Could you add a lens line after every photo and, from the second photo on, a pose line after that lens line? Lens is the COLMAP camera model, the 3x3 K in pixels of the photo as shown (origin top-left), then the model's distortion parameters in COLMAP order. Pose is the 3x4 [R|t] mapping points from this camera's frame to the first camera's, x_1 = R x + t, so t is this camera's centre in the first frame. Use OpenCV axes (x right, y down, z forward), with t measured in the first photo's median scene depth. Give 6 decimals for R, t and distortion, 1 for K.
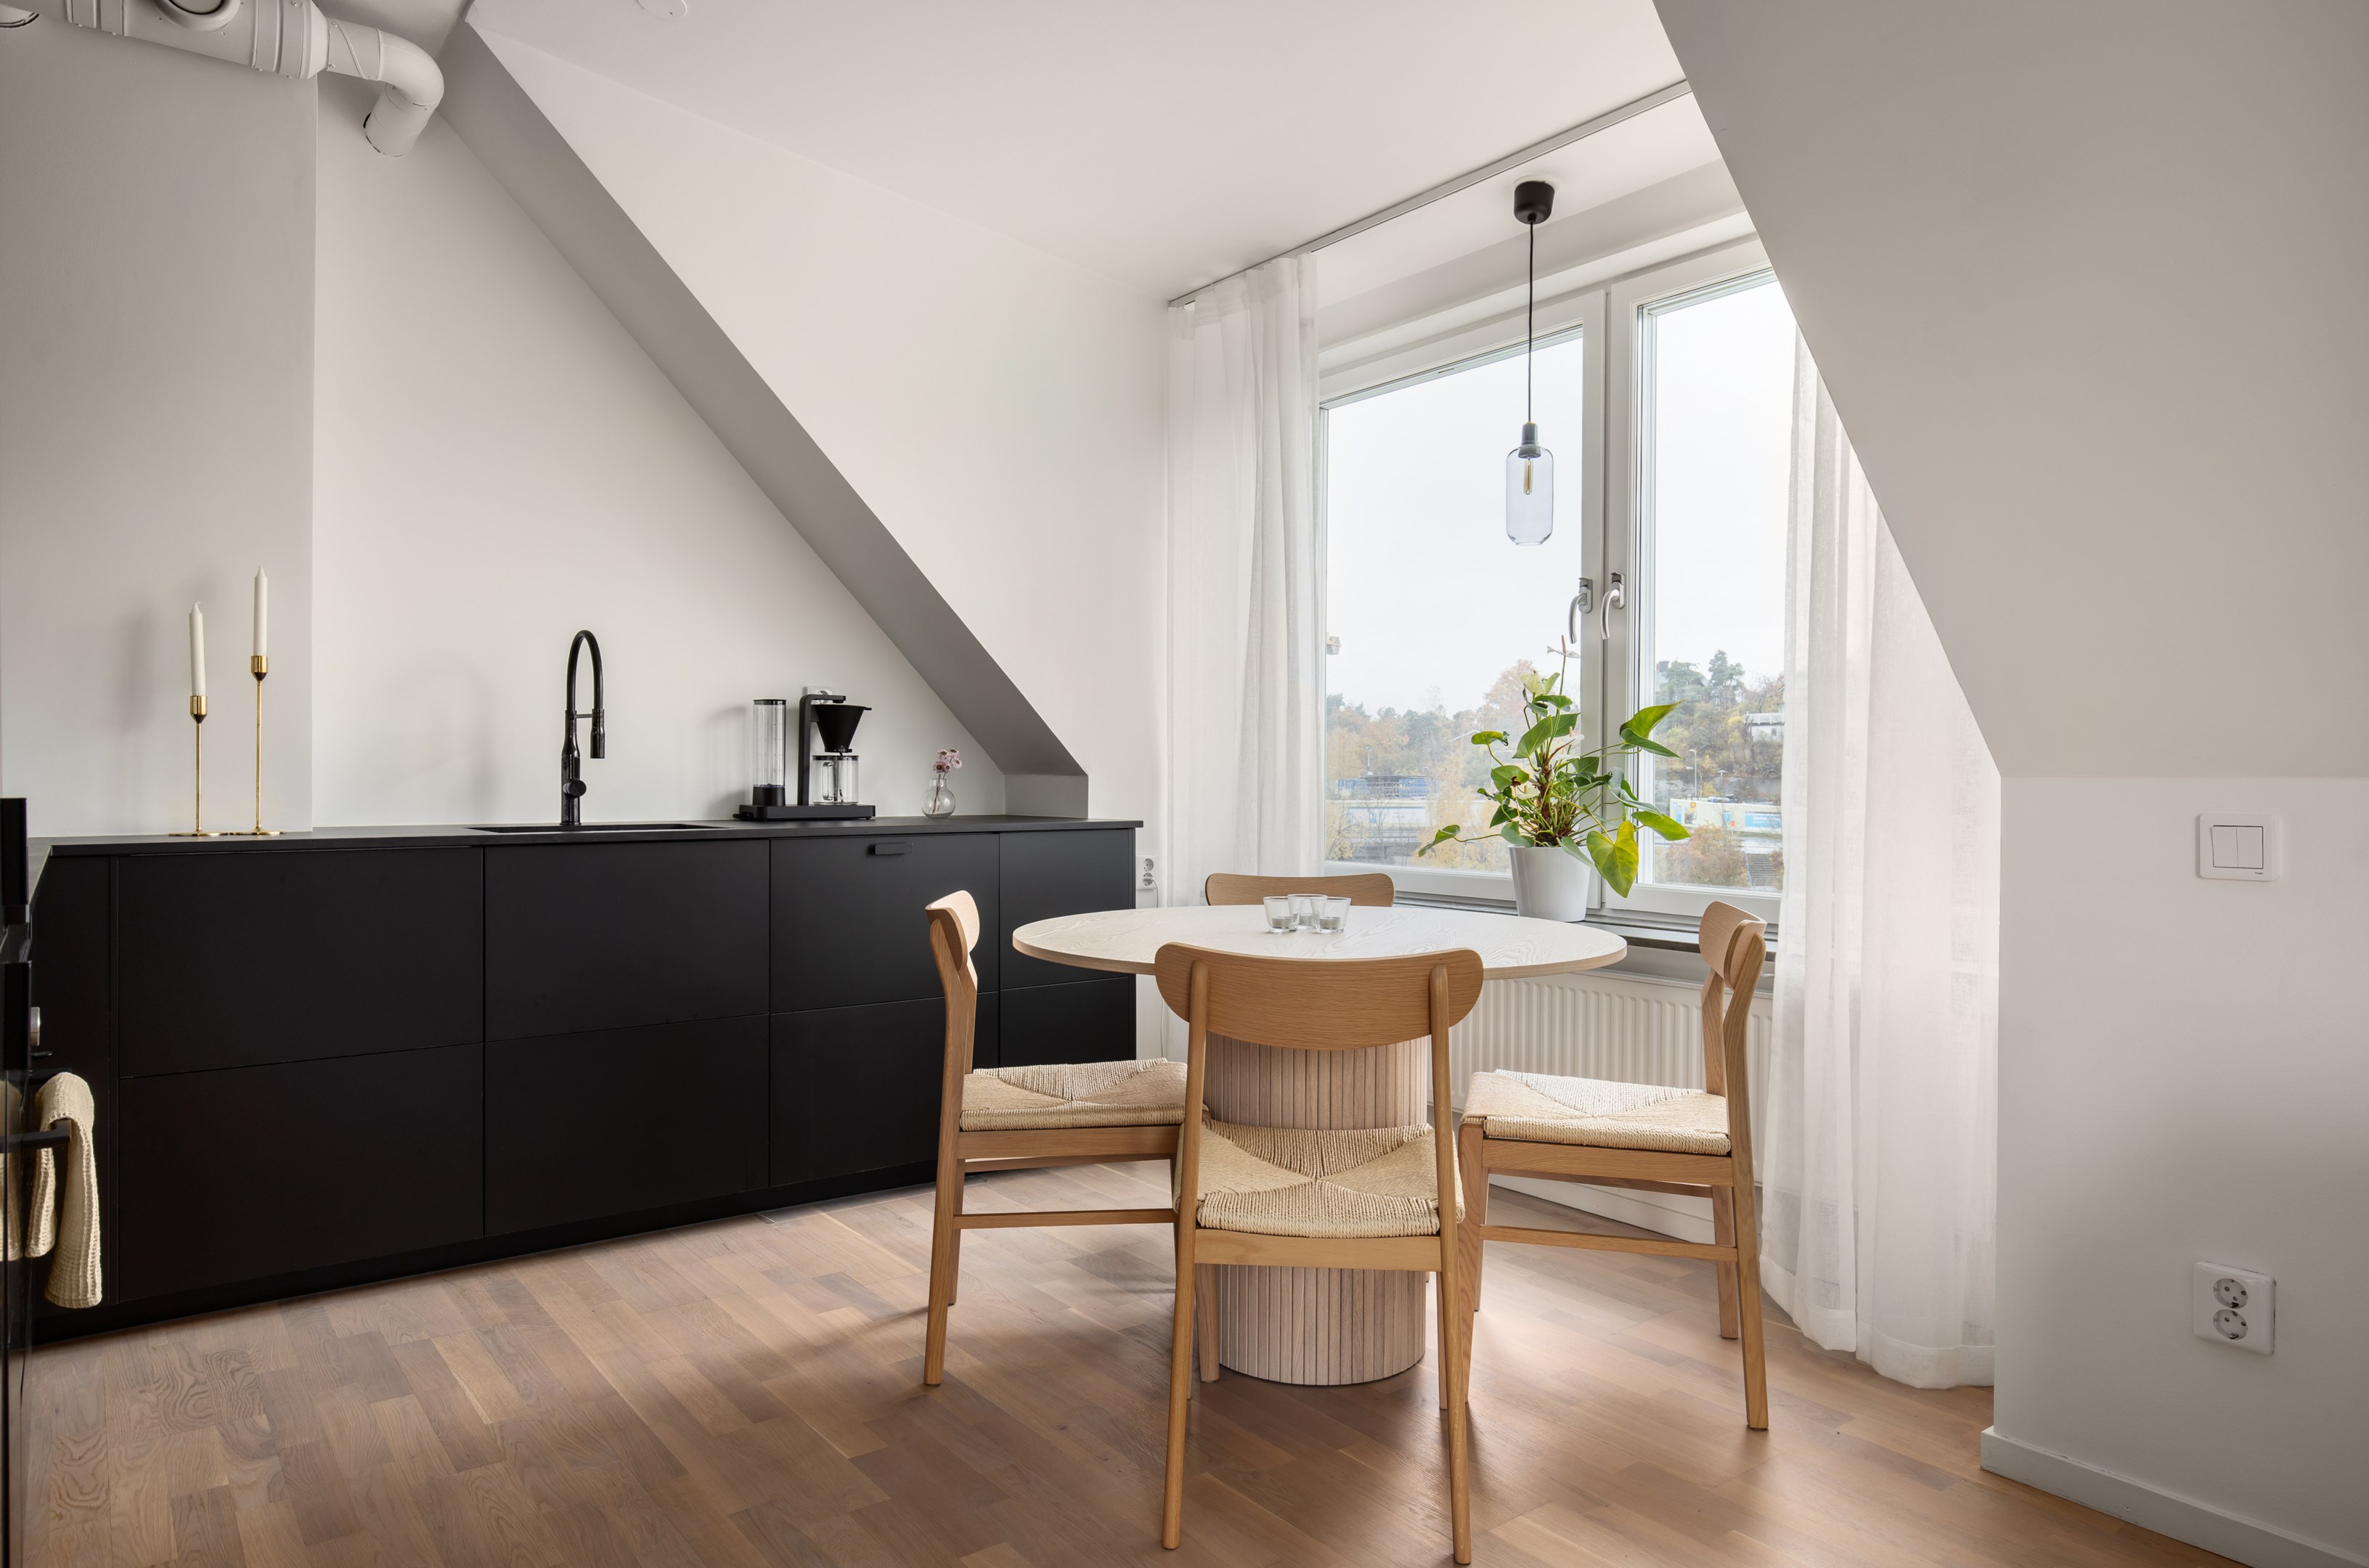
lens RADIAL K [[1455.1, 0, 1184.5], [0, 1455.1, 784.0], [0, 0, 1]] dist [0.002483, 0.000219]
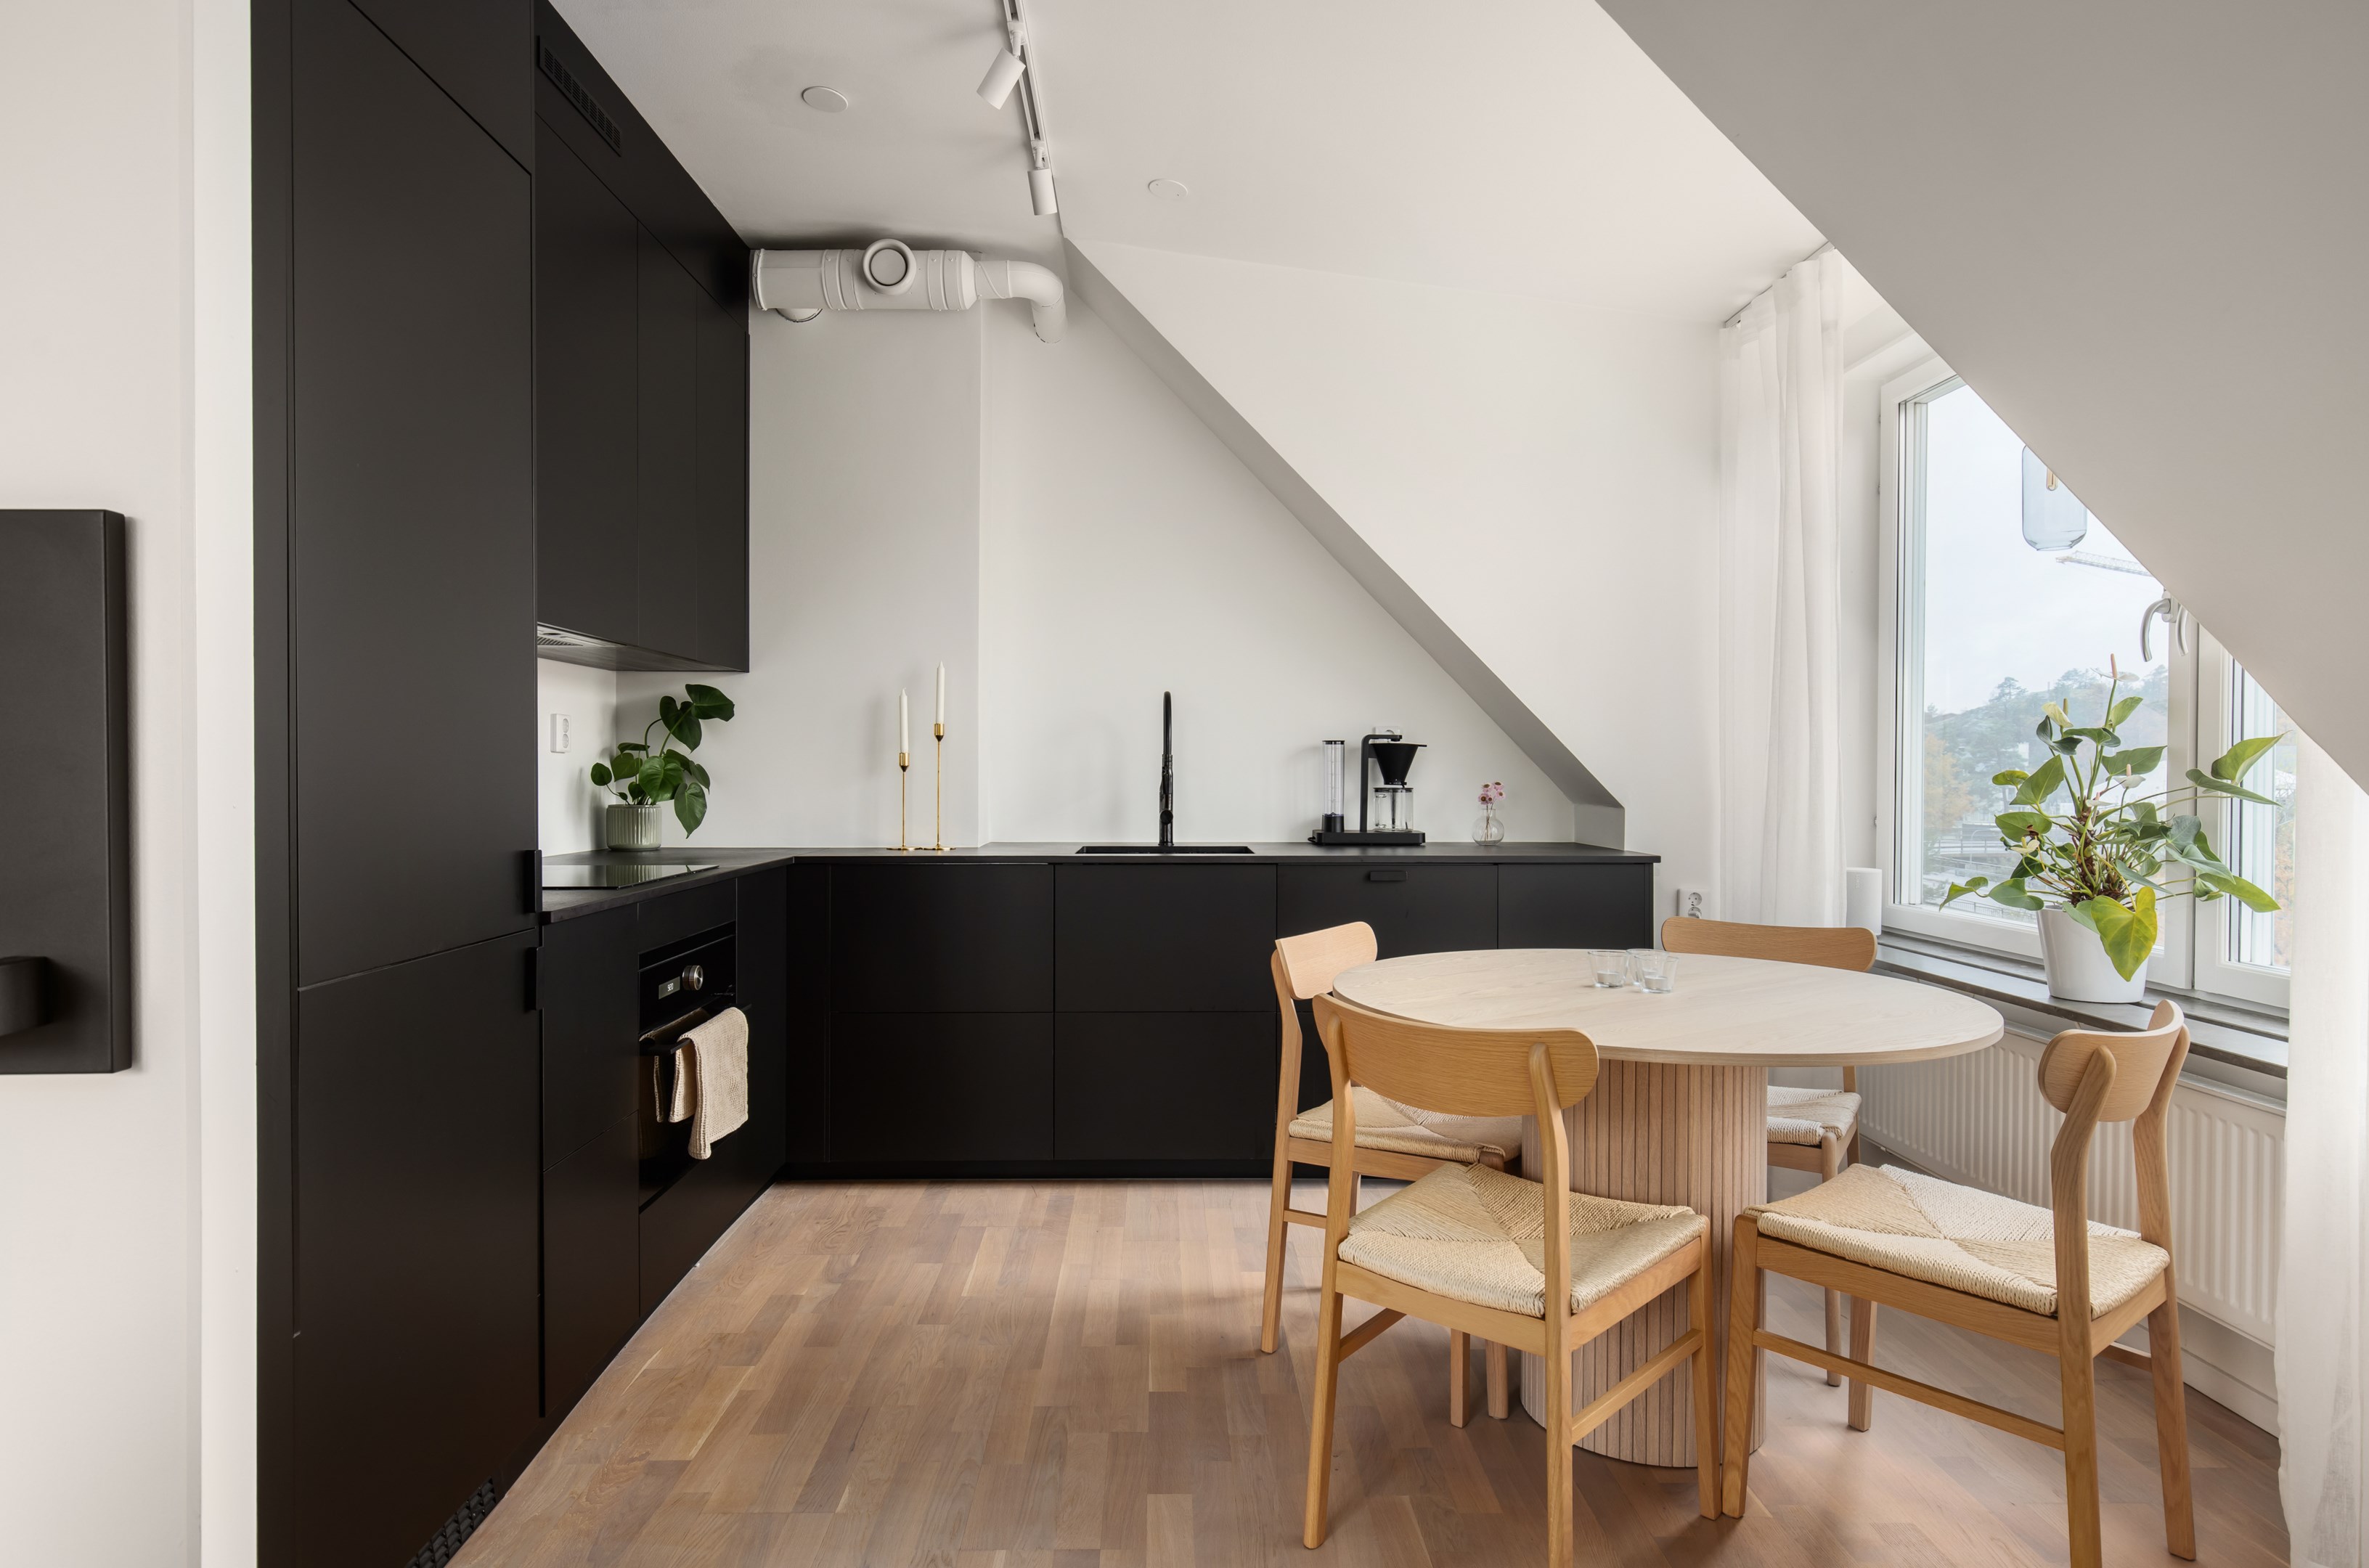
lens RADIAL K [[1342.7, 0, 1184.5], [0, 1342.7, 784.0], [0, 0, 1]] dist [0.008712, -0.000435]
pose [[0.807556, 0.004136, -0.589776, 0.291040], [-0.003806, 0.999991, 0.001802, -0.028441], [0.589778, 0.000789, 0.807565, 0.073456]]
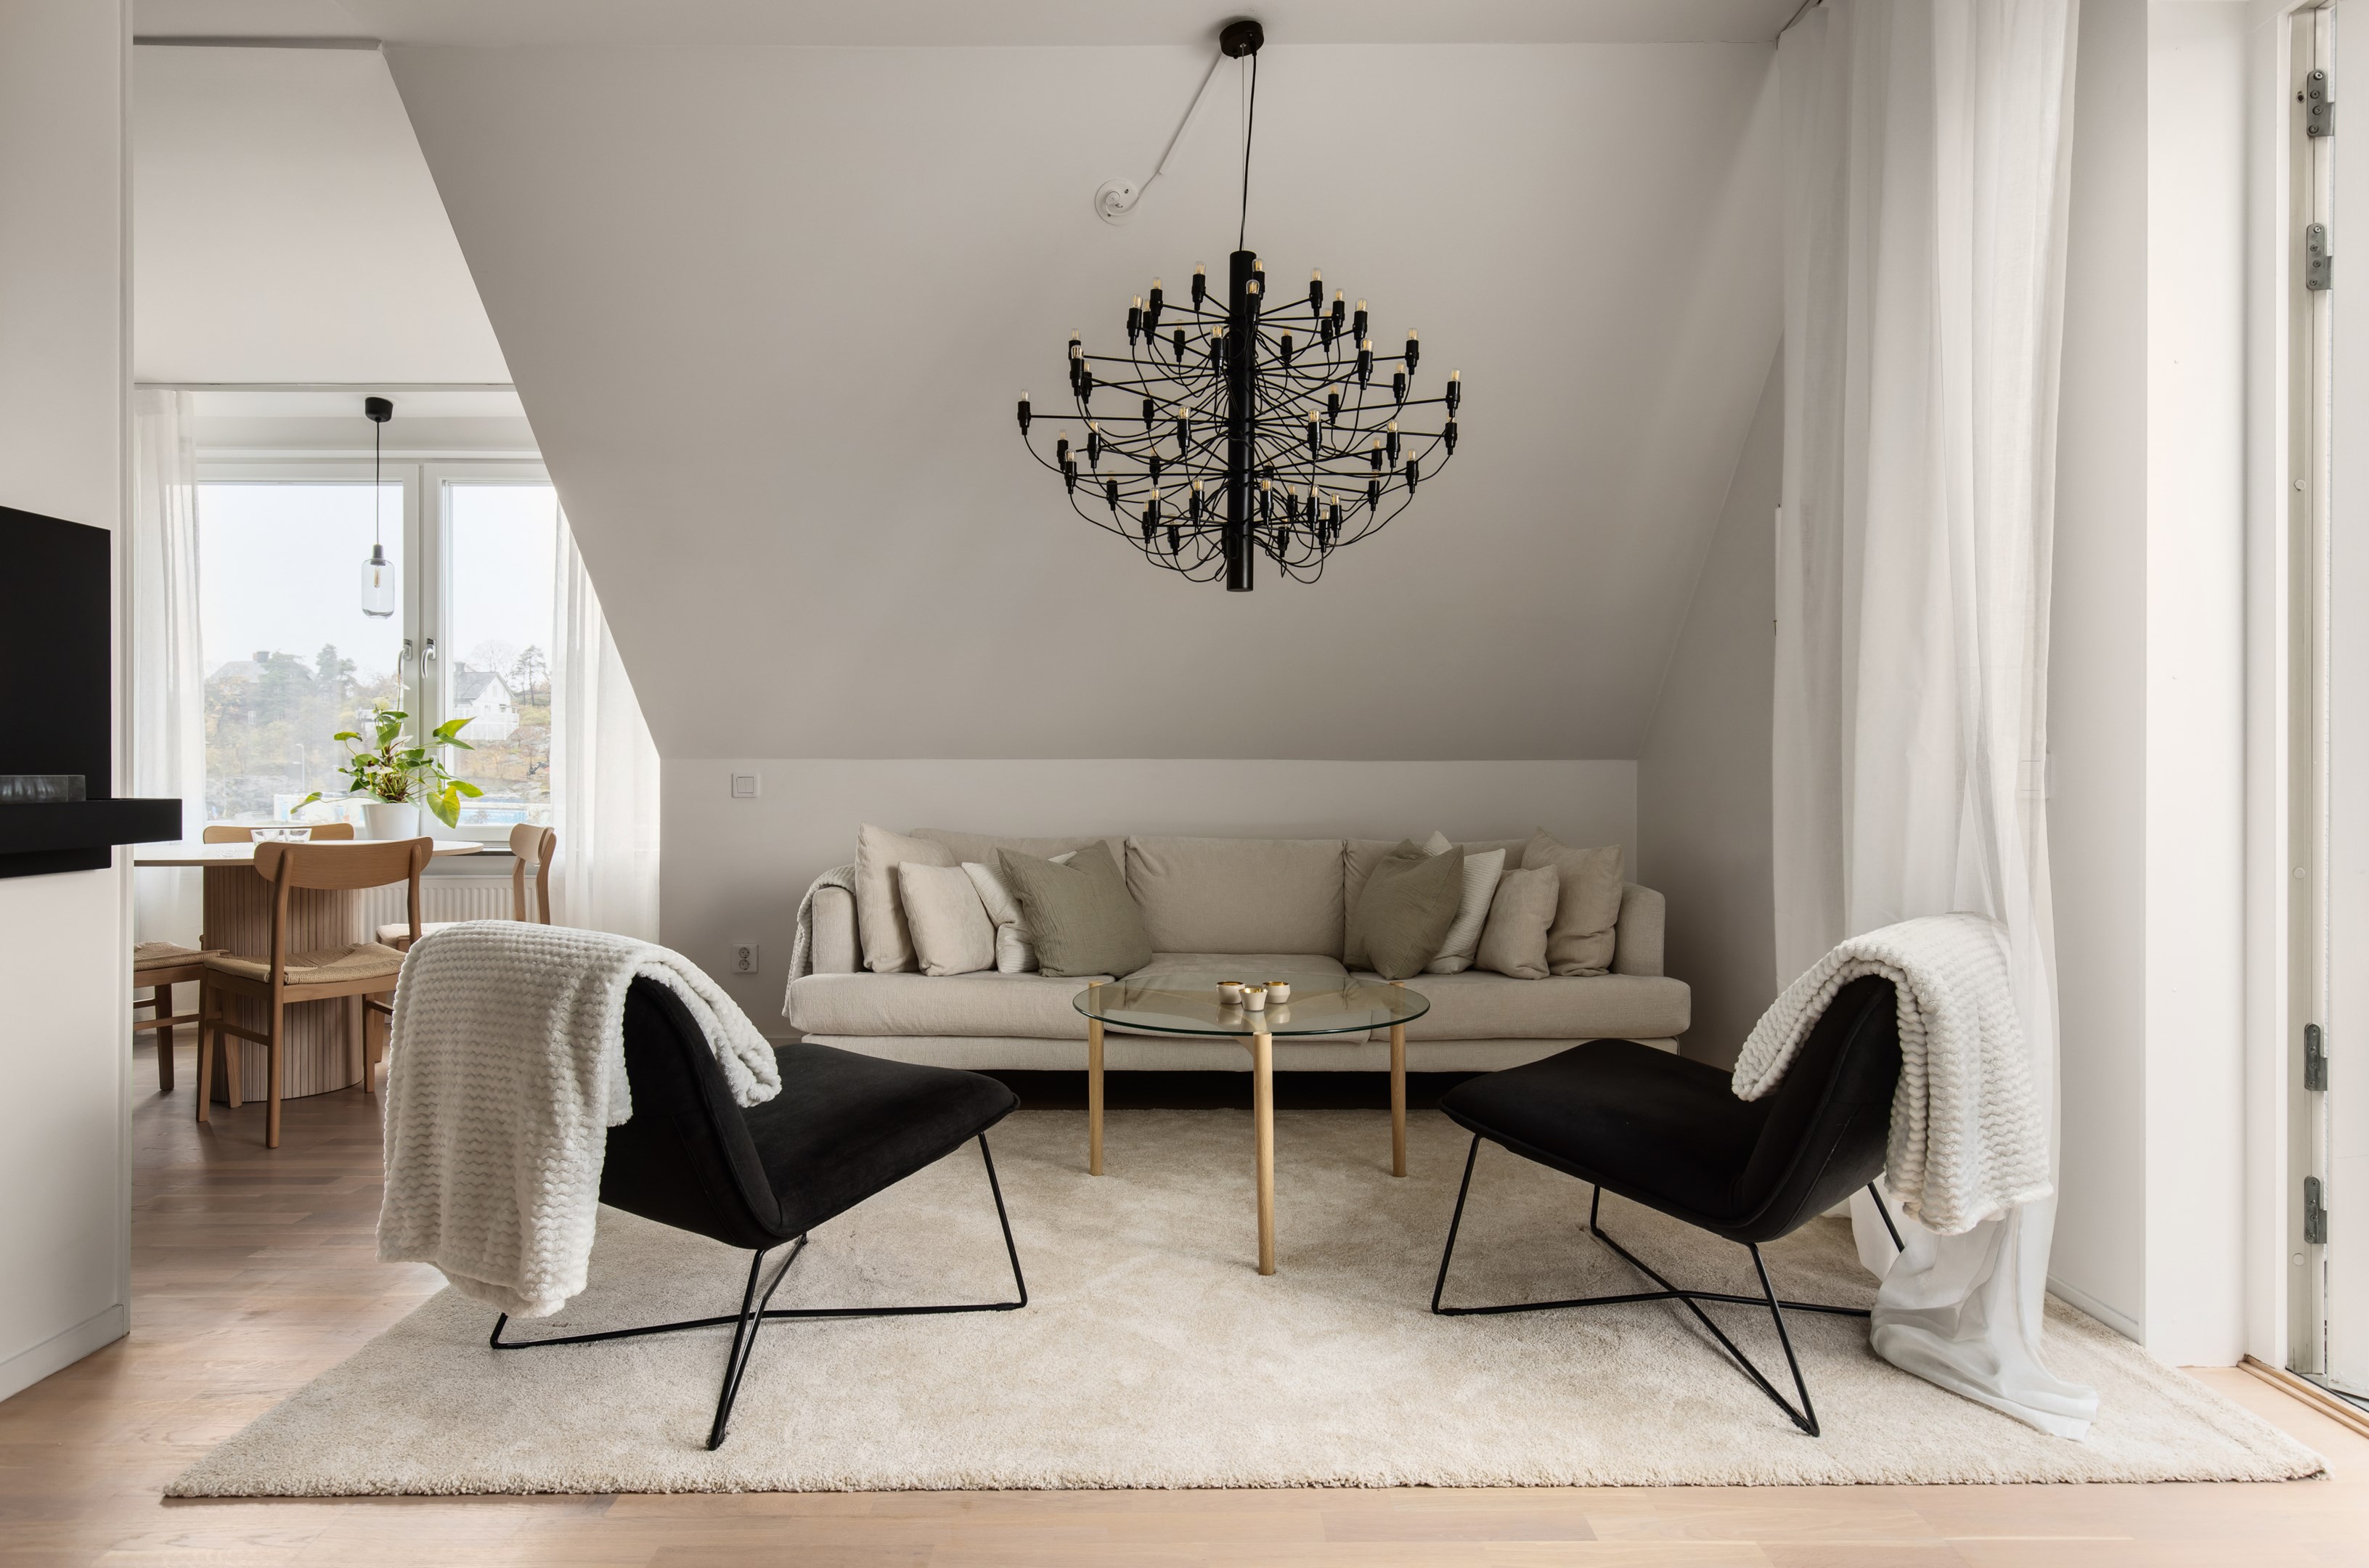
lens RADIAL K [[1280.1, 0, 1184.5], [0, 1280.1, 784.0], [0, 0, 1]] dist [-0.002810, -0.001701]
pose [[0.592439, -0.006929, 0.805586, -0.382950], [0.006837, 0.999970, 0.003573, 0.022187], [-0.805586, 0.003391, 0.592469, -0.576588]]
